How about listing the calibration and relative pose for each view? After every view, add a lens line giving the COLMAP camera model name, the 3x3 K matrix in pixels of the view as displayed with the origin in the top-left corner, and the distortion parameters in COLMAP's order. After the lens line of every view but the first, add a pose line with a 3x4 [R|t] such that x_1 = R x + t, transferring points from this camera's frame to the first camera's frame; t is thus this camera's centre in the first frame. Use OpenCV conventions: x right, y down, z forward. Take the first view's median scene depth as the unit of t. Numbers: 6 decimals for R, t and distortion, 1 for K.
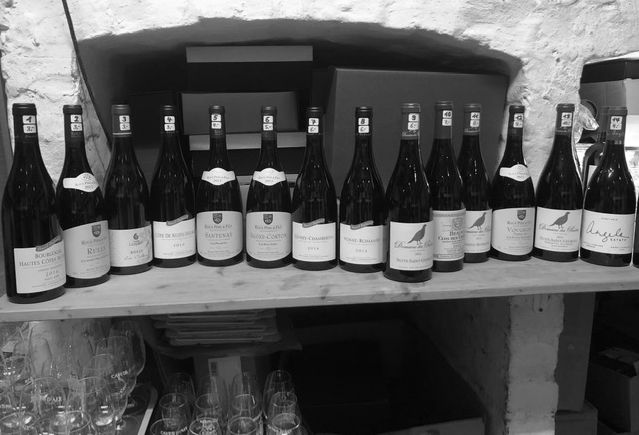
lens RADIAL K [[541.1, 0, 309.4], [0, 541.1, 198.0], [0, 0, 1]] dist [0.036906, 0.000115]
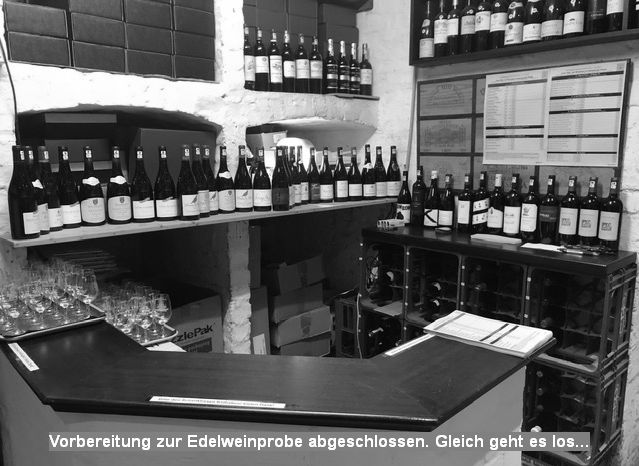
lens RADIAL K [[511.2, 0, 319.9], [0, 511.2, 233.3], [0, 0, 1]] dist [-0.031894, -0.001227]
pose [[0.809491, -0.099022, 0.578722, -0.584908], [0.100185, 0.994515, 0.030032, 0.178270], [-0.578522, 0.033669, 0.814971, -1.005256]]
